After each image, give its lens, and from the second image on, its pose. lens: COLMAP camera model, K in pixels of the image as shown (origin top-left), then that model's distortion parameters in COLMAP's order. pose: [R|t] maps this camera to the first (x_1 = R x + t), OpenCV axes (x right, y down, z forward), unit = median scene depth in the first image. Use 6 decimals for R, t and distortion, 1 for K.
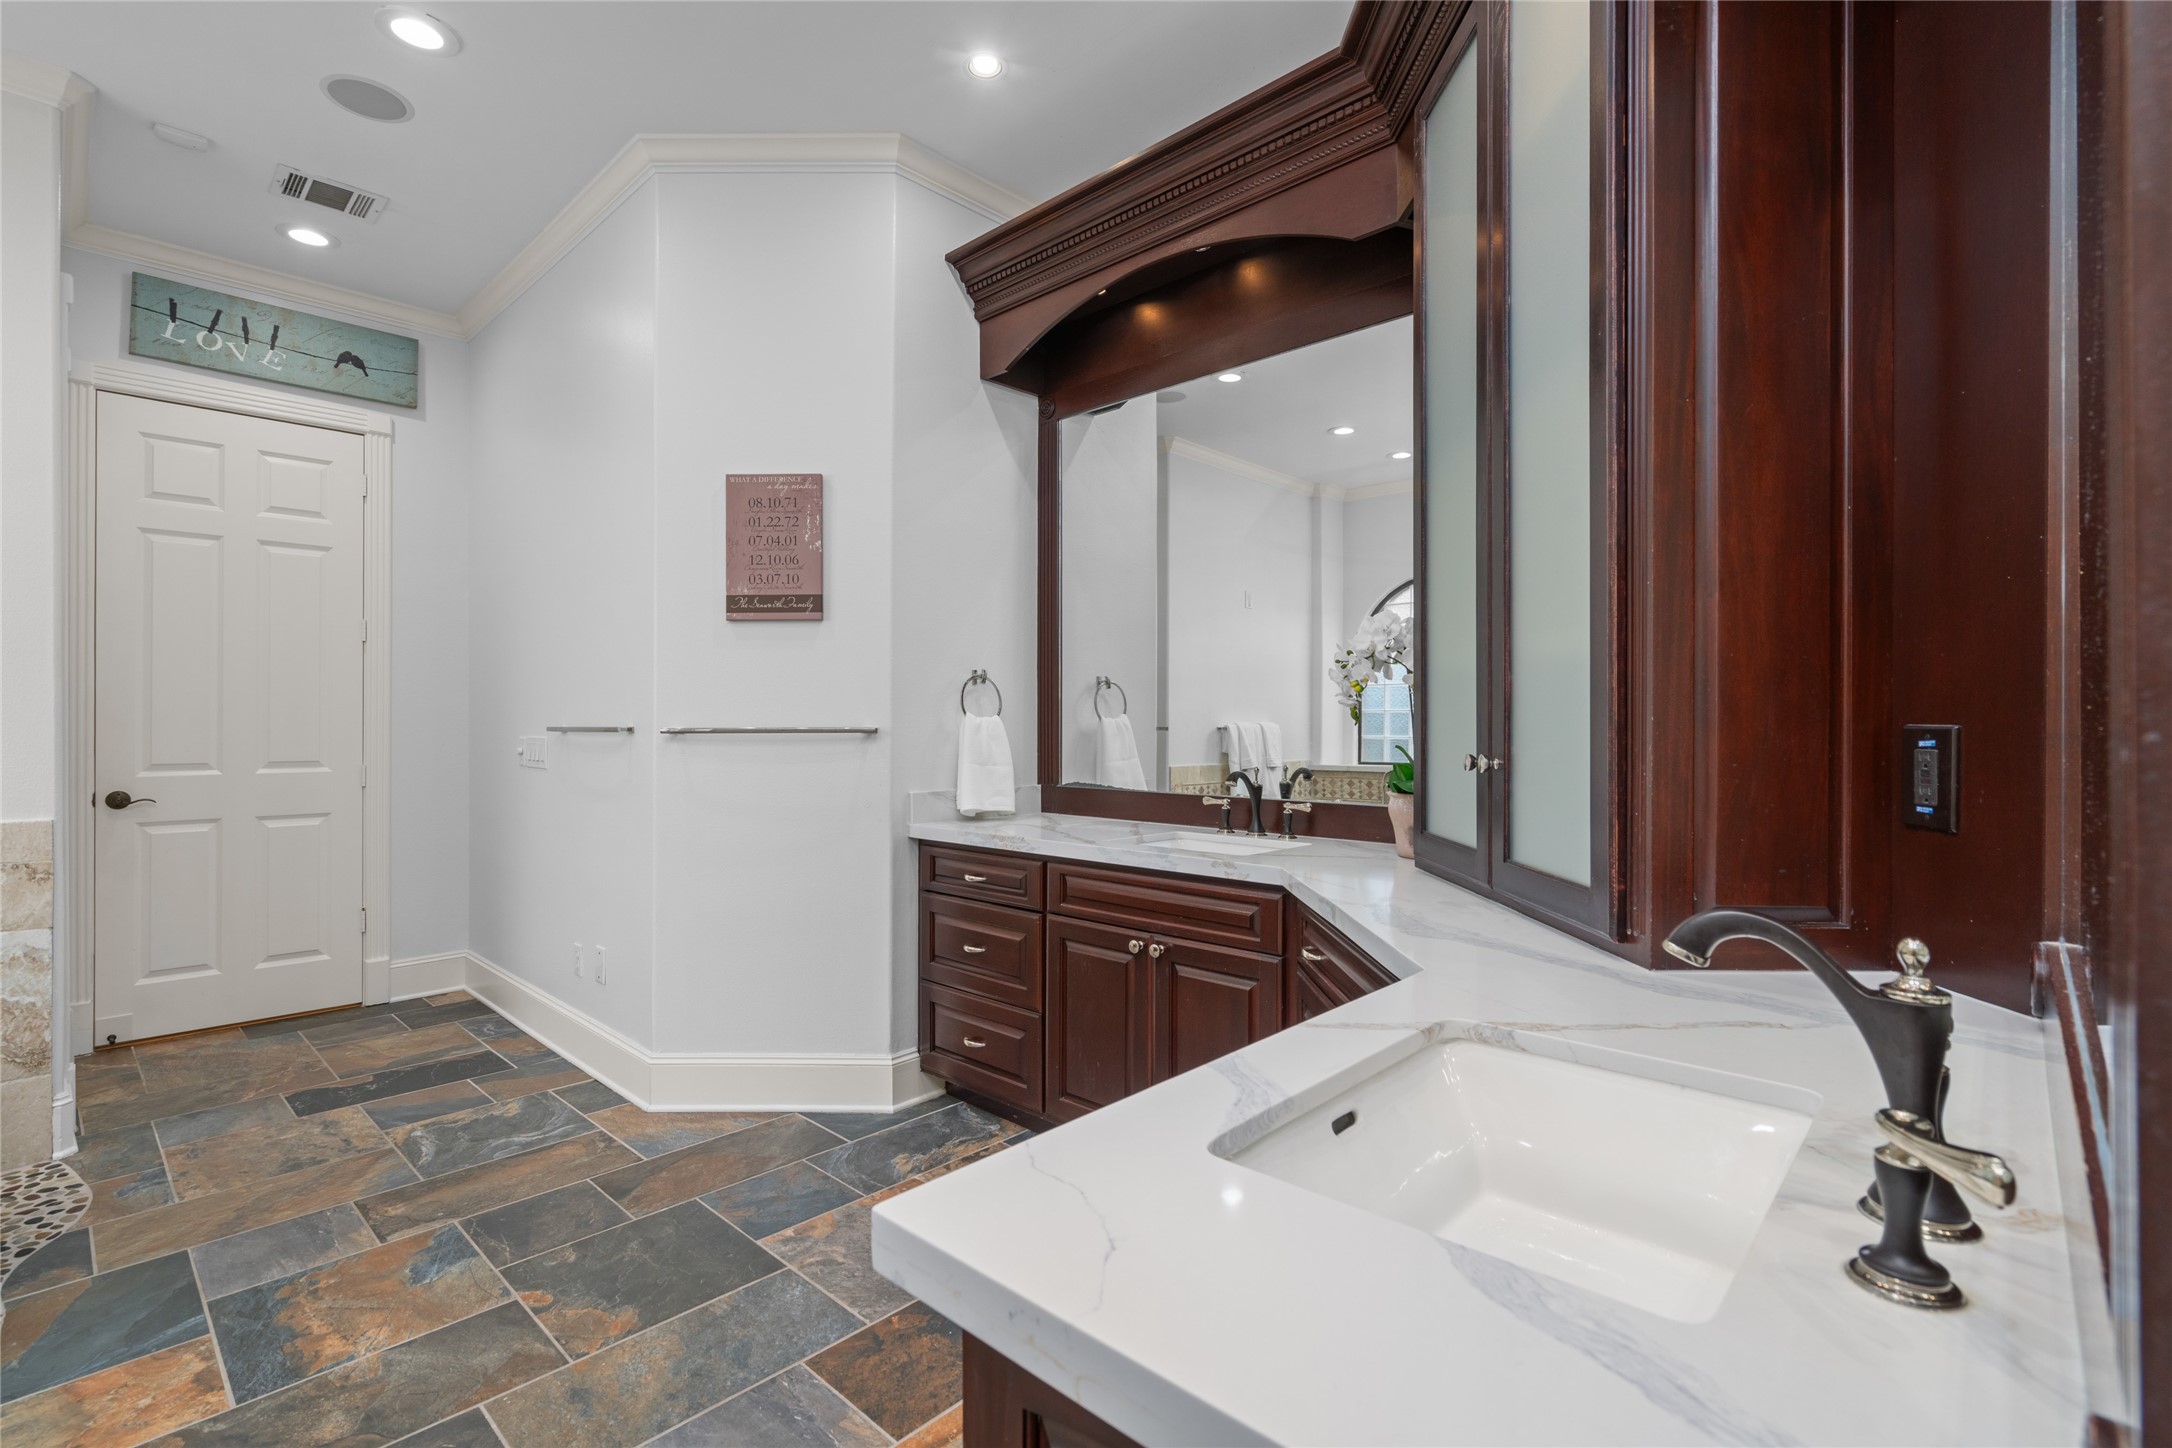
lens RADIAL K [[1001.8, 0, 1093.8], [0, 1001.8, 726.4], [0, 0, 1]] dist [-0.000383, 0.001174]
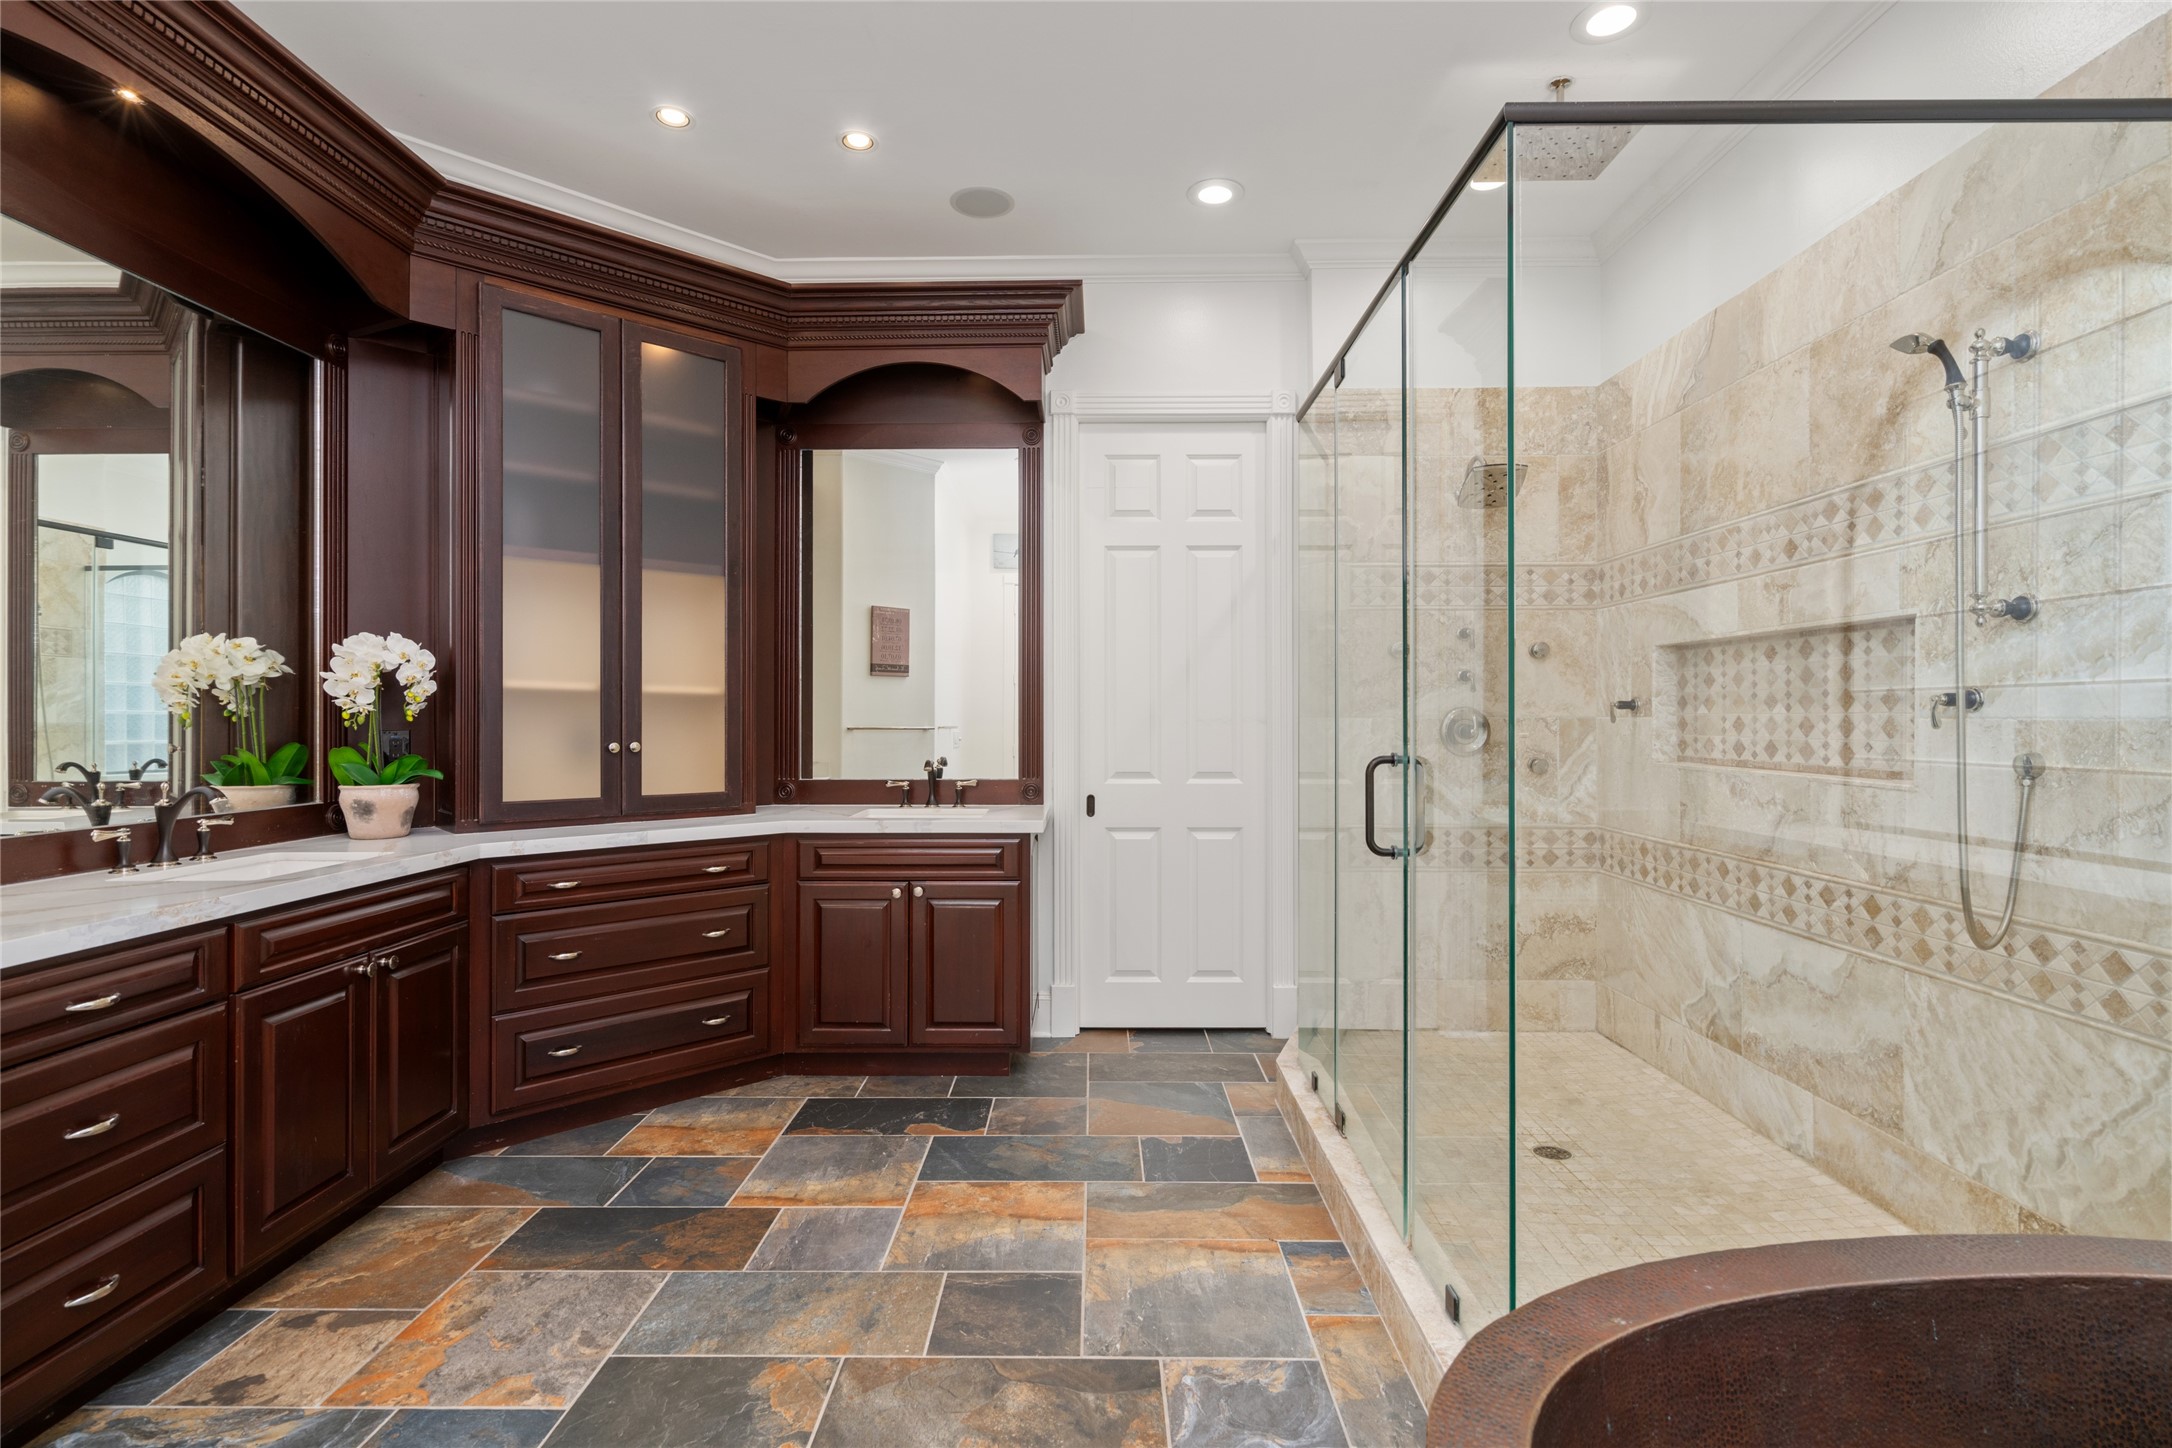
lens RADIAL K [[1060.3, 0, 1084.6], [0, 1060.3, 717.9], [0, 0, 1]] dist [0.000051, -0.000051]
pose [[-0.685370, 0.002423, 0.728191, -1.218333], [0.003811, 0.999993, 0.000260, -0.011529], [-0.728185, 0.002954, -0.685374, 1.287472]]
